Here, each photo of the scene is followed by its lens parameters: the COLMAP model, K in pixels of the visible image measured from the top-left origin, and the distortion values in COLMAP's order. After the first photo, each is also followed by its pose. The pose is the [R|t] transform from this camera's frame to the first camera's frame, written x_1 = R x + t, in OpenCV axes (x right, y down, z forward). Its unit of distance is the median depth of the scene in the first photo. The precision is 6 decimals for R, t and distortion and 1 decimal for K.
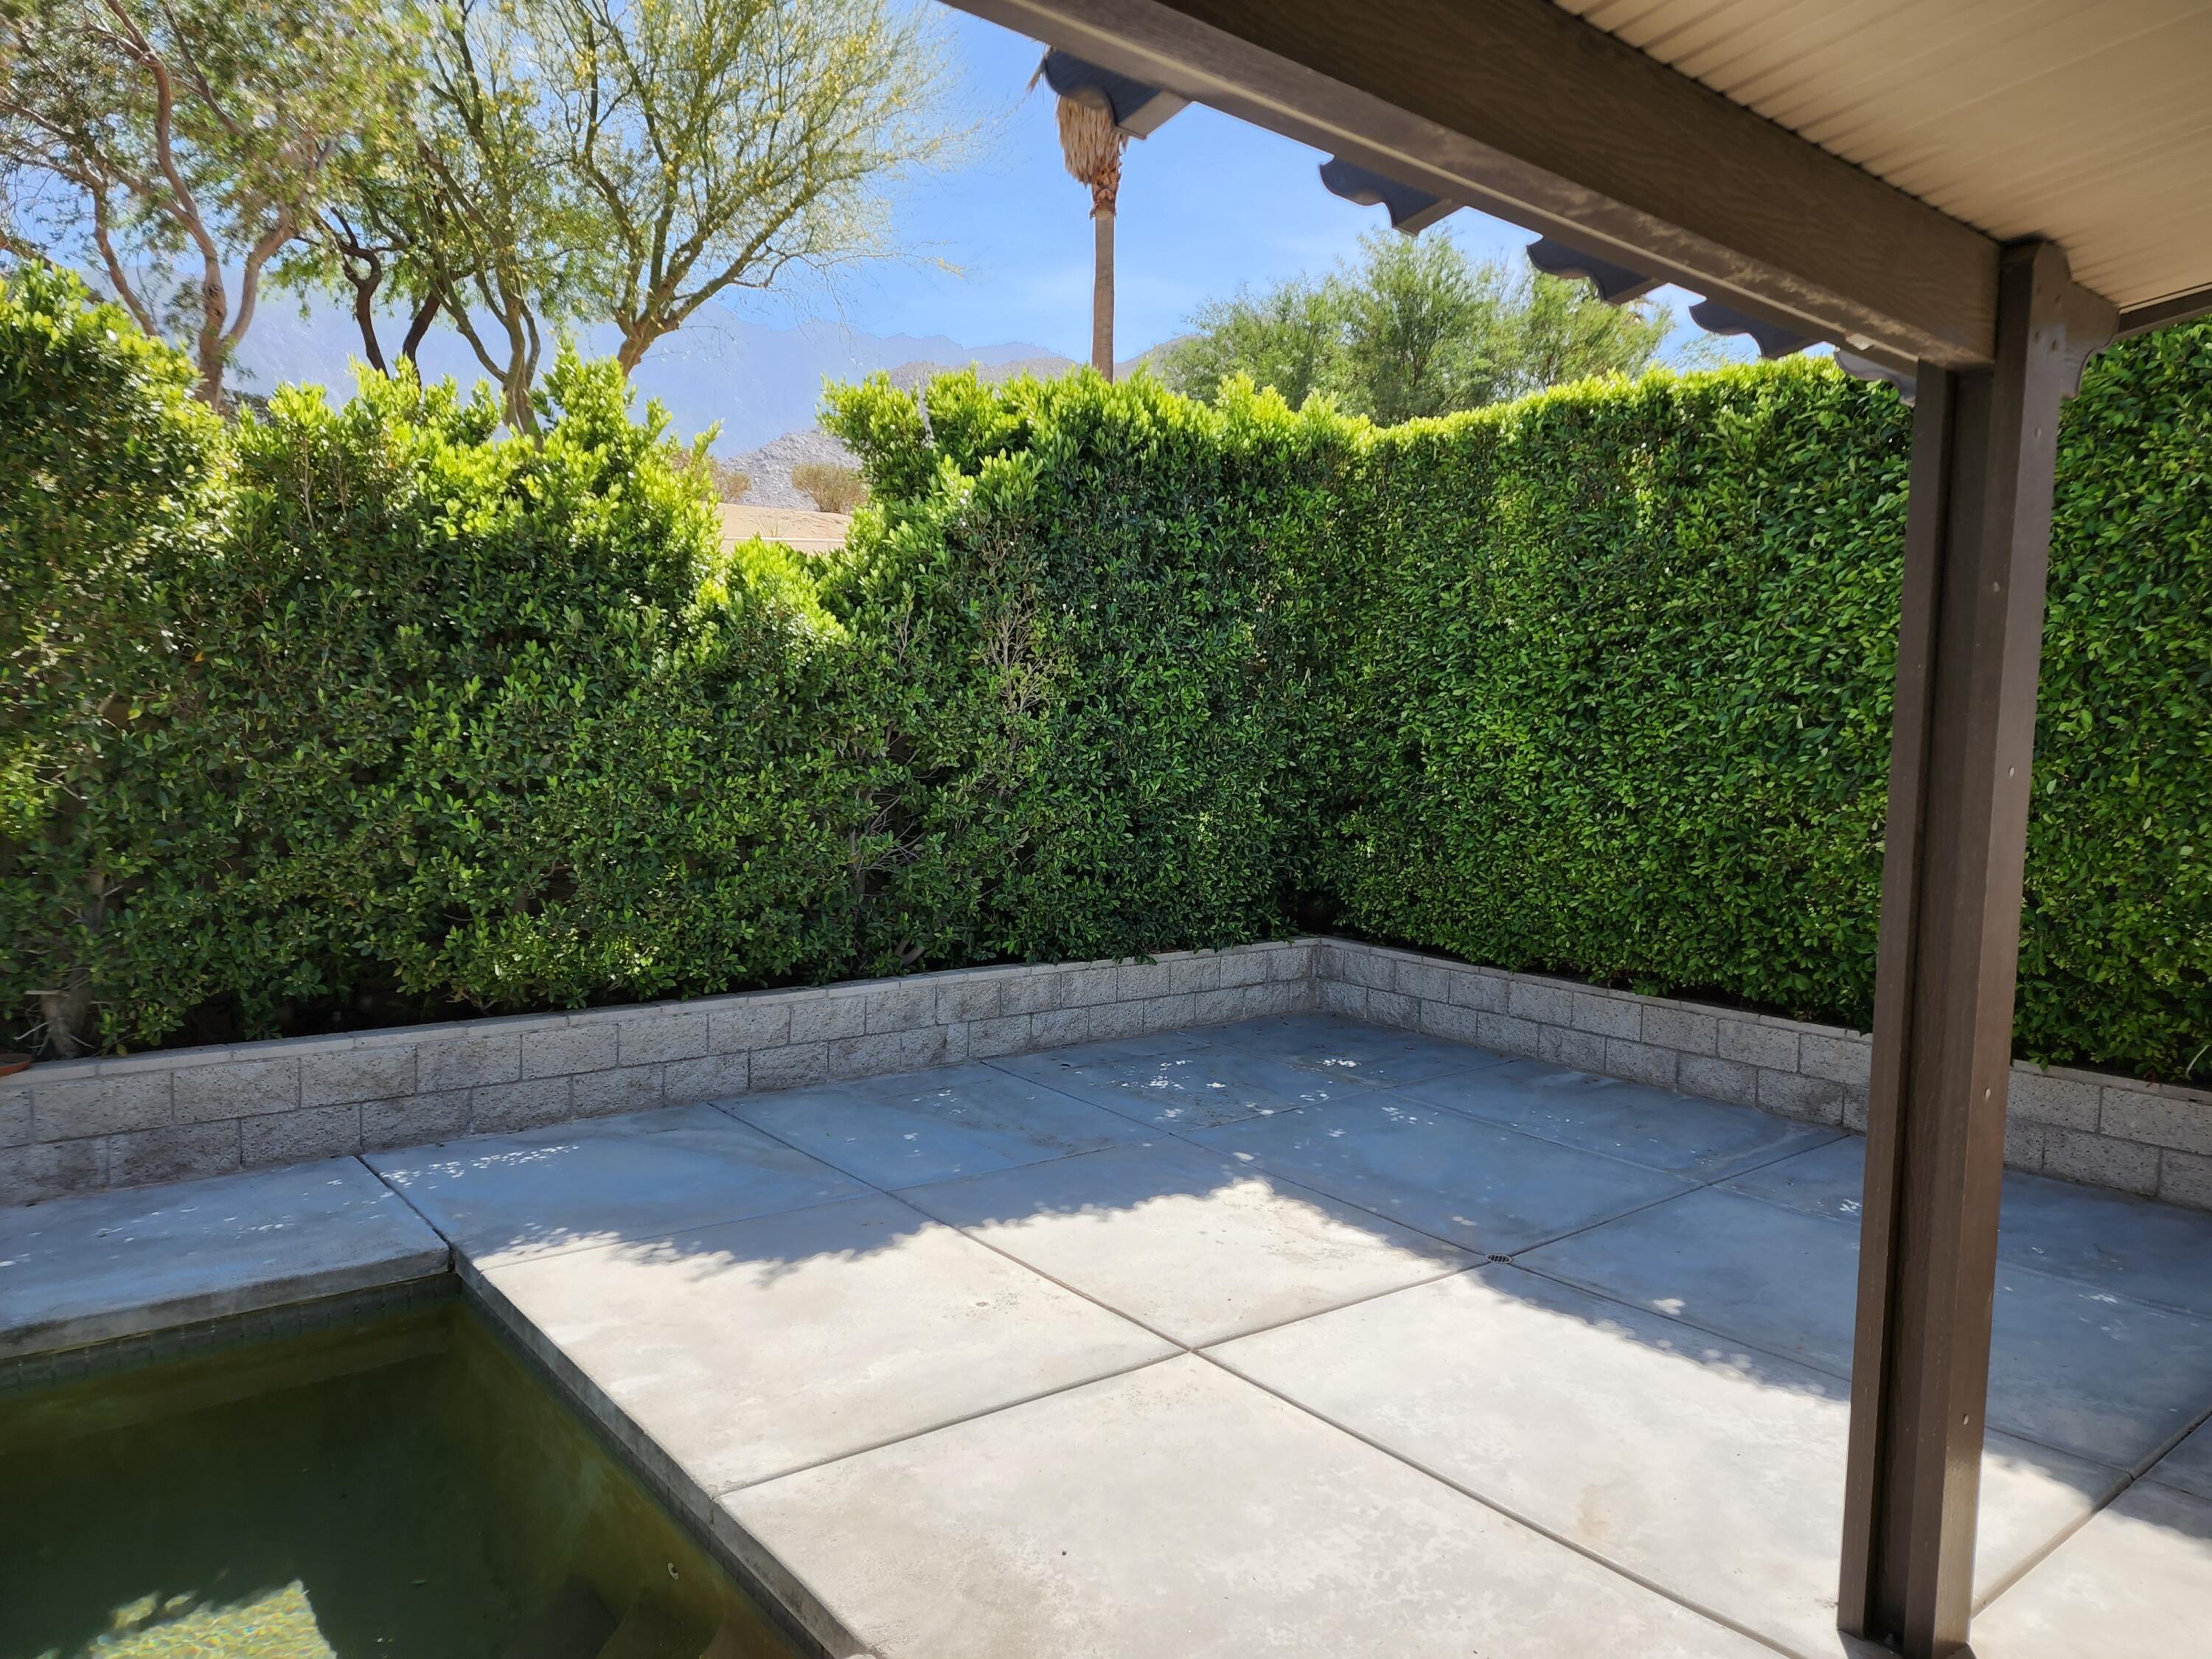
lens RADIAL K [[1483.3, 0, 1106.0], [0, 1483.3, 835.4], [0, 0, 1]] dist [0.022634, -0.022261]
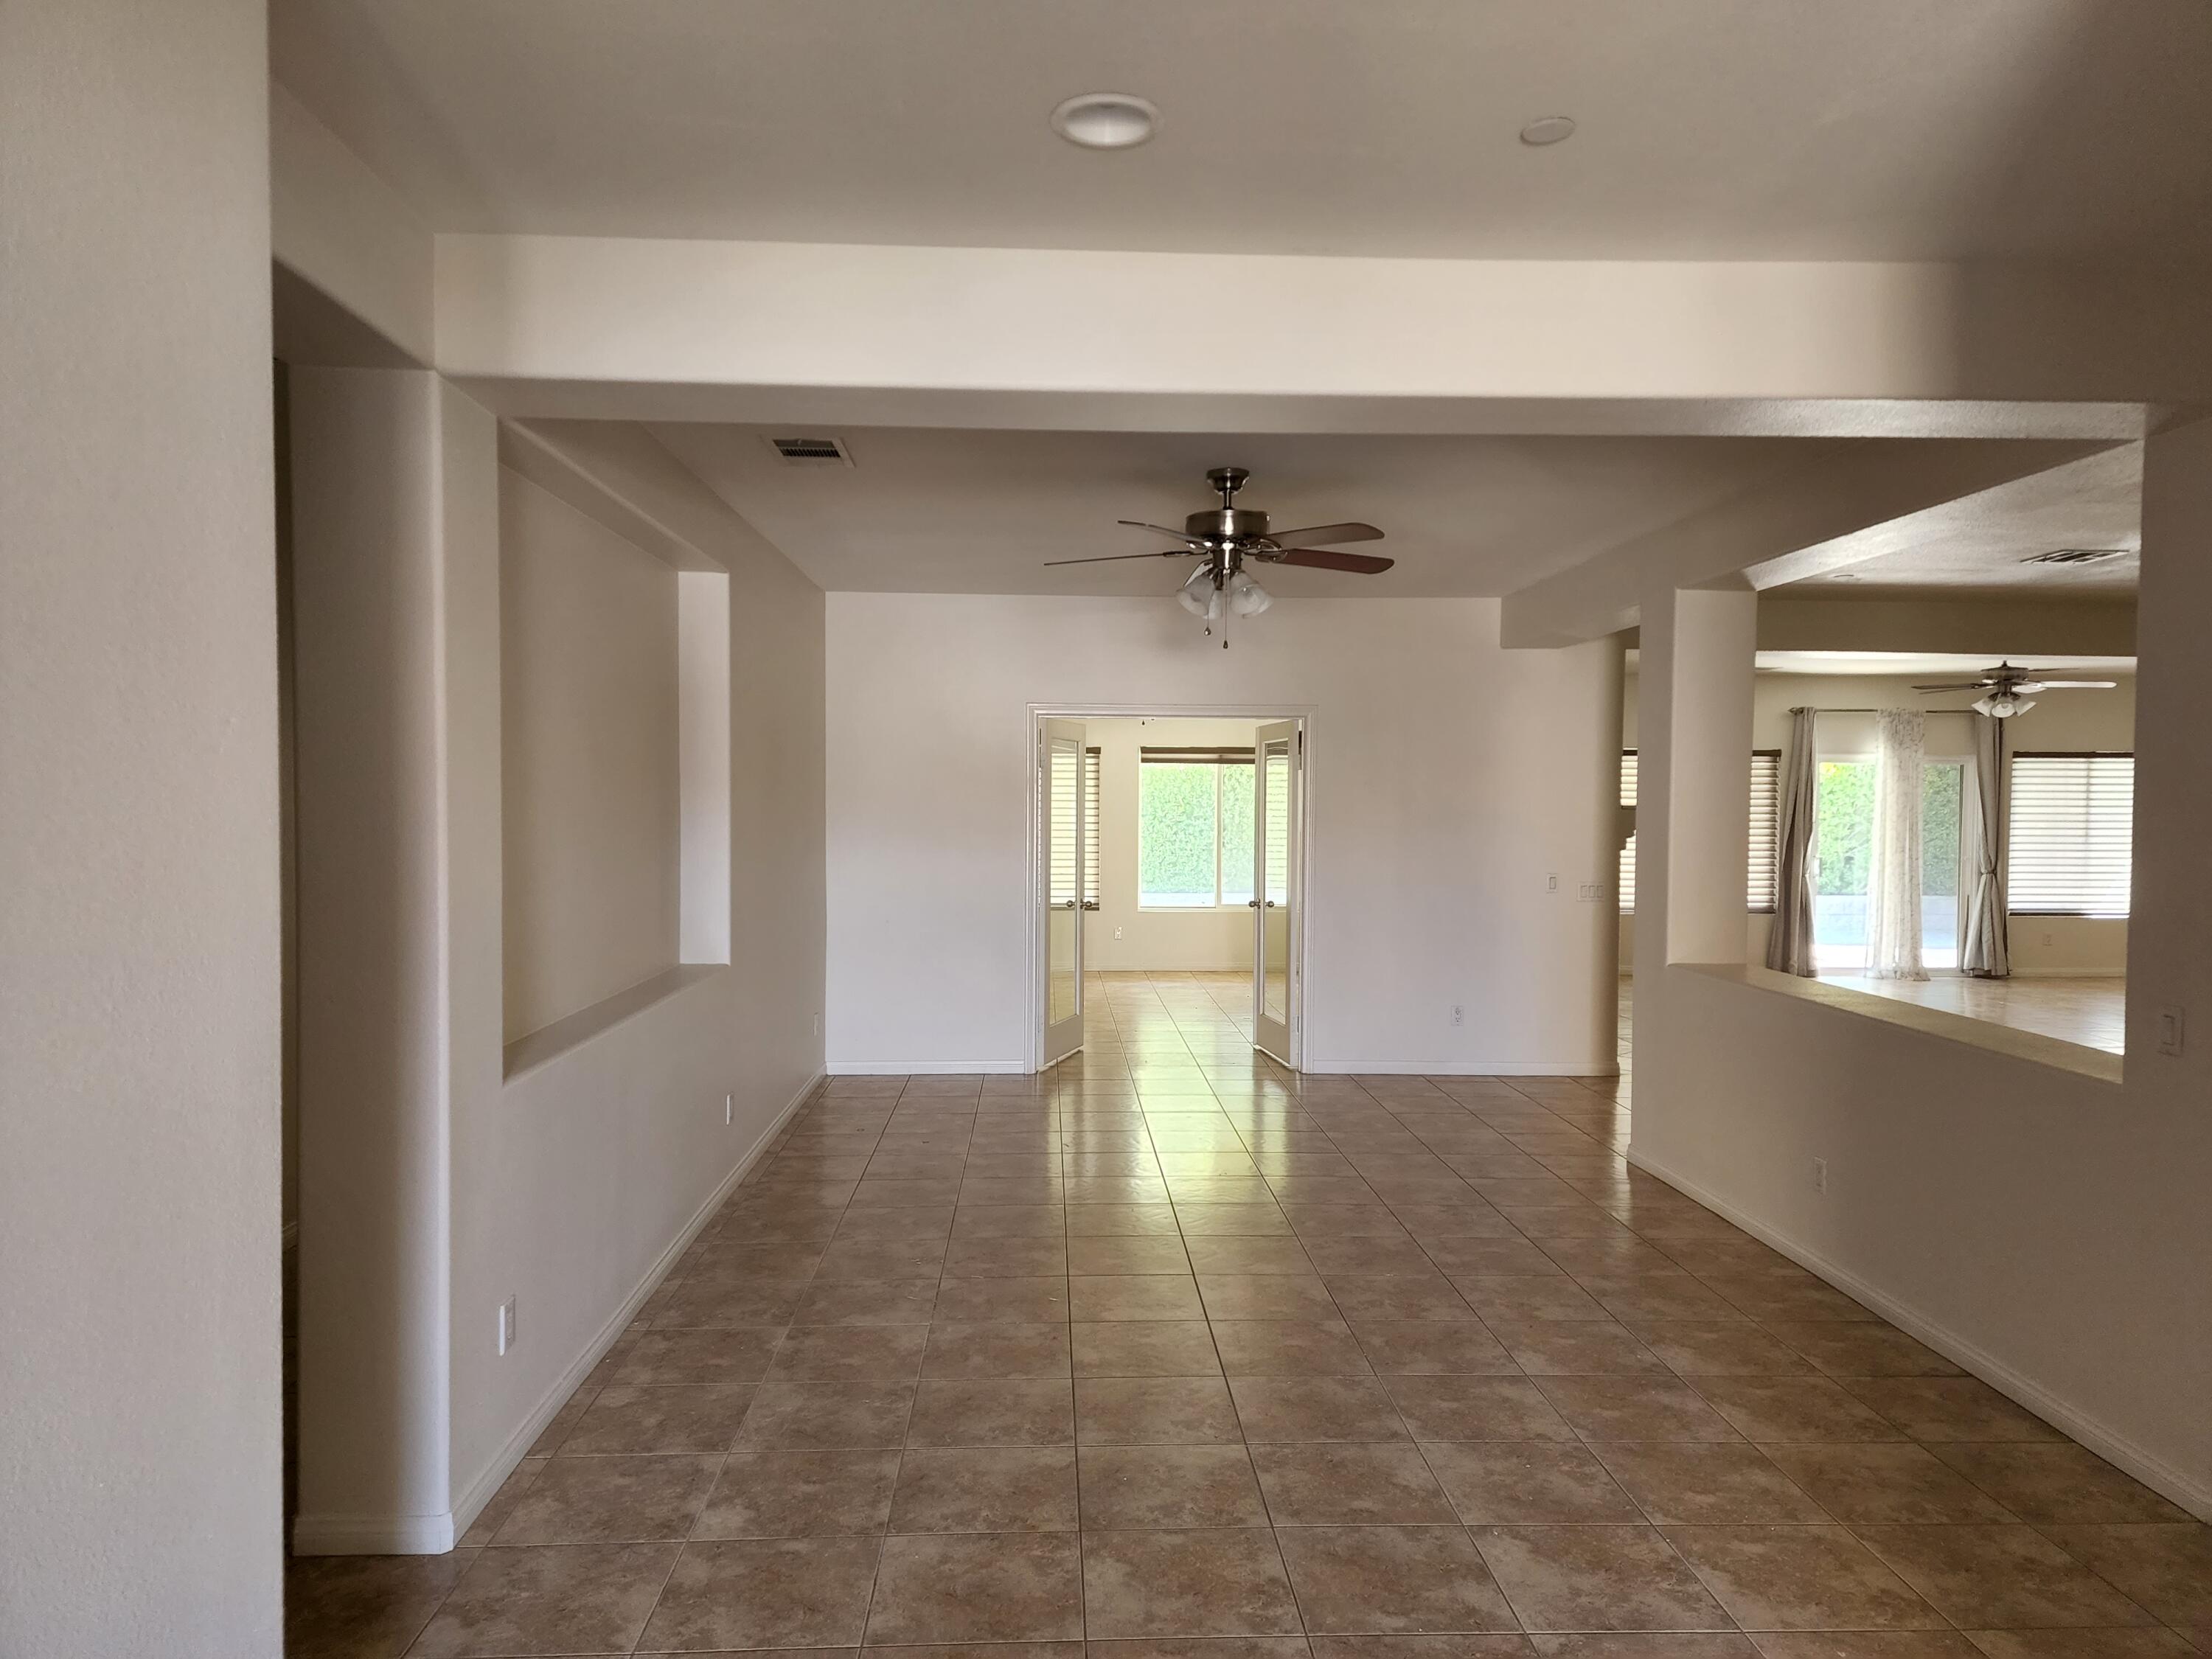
lens RADIAL K [[1483.3, 0, 1102.5], [0, 1483.3, 836.6], [0, 0, 1]] dist [0.022634, -0.022261]
pose [[0.804405, 0.002917, -0.594073, 0.371578], [-0.024378, 0.999308, -0.028102, 0.102719], [0.593580, 0.037087, 0.803920, -2.031158]]
